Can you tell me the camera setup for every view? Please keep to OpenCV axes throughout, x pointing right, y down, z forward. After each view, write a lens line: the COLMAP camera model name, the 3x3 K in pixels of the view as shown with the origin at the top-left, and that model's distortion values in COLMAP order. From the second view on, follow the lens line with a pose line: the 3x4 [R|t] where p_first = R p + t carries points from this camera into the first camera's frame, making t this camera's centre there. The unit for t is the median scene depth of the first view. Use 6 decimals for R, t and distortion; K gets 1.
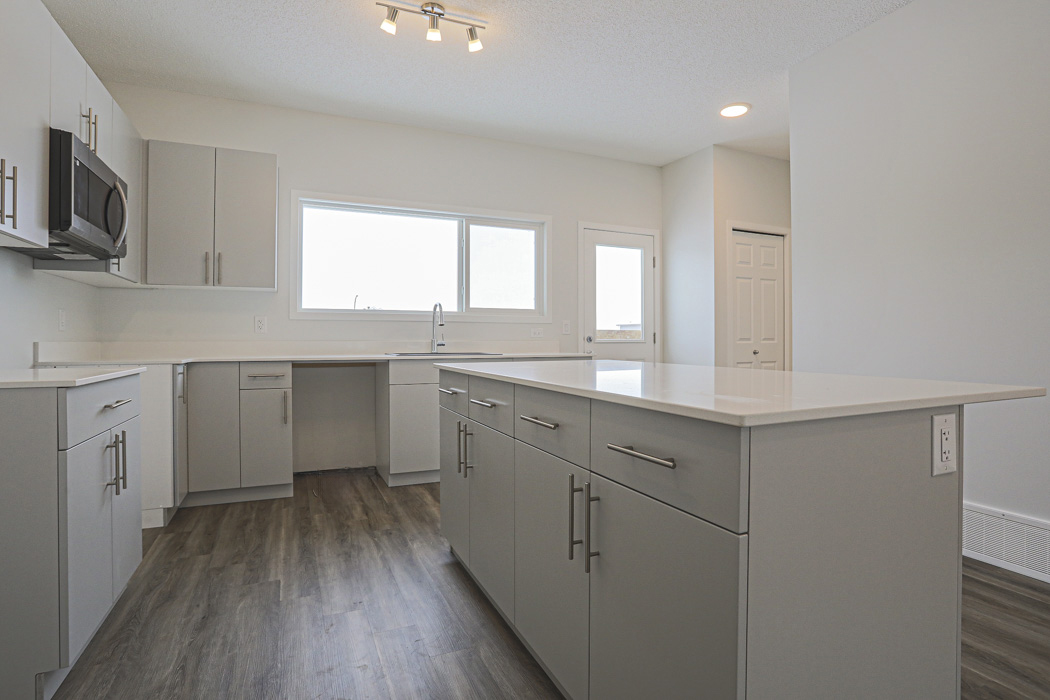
lens RADIAL K [[527.1, 0, 523.5], [0, 527.1, 340.4], [0, 0, 1]] dist [-0.071752, 0.032039]
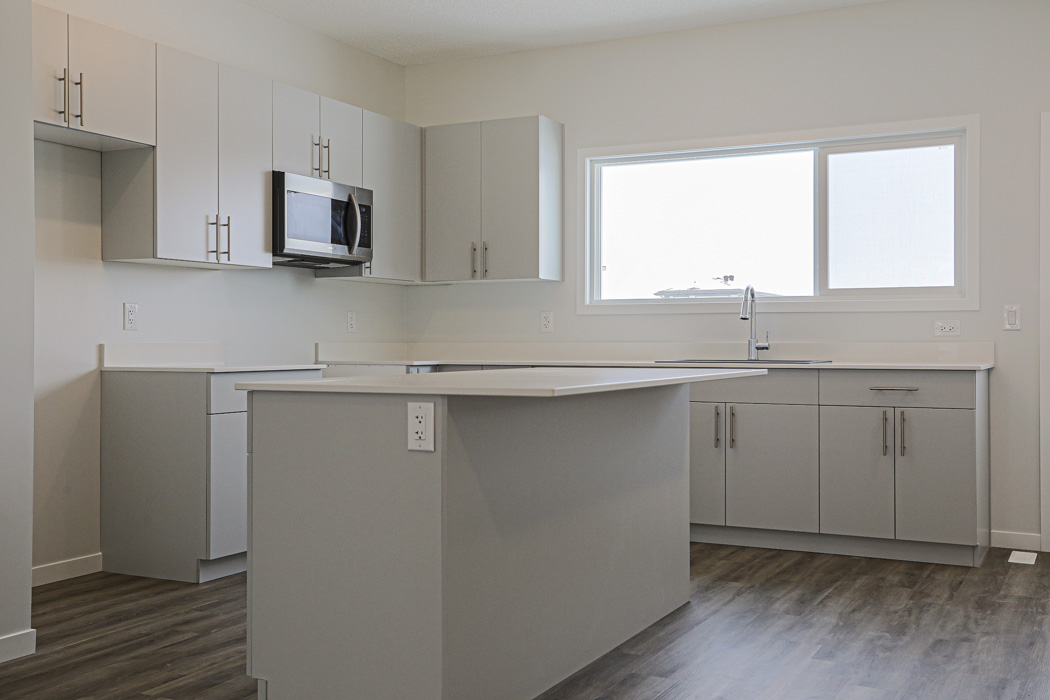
lens RADIAL K [[1126.9, 0, 521.0], [0, 1126.9, 337.5], [0, 0, 1]] dist [0.044653, 0.007087]
pose [[0.625827, -0.002274, -0.779958, 1.007948], [-0.000354, 0.999995, -0.003200, -0.000719], [0.779961, 0.002279, 0.625823, -0.166857]]
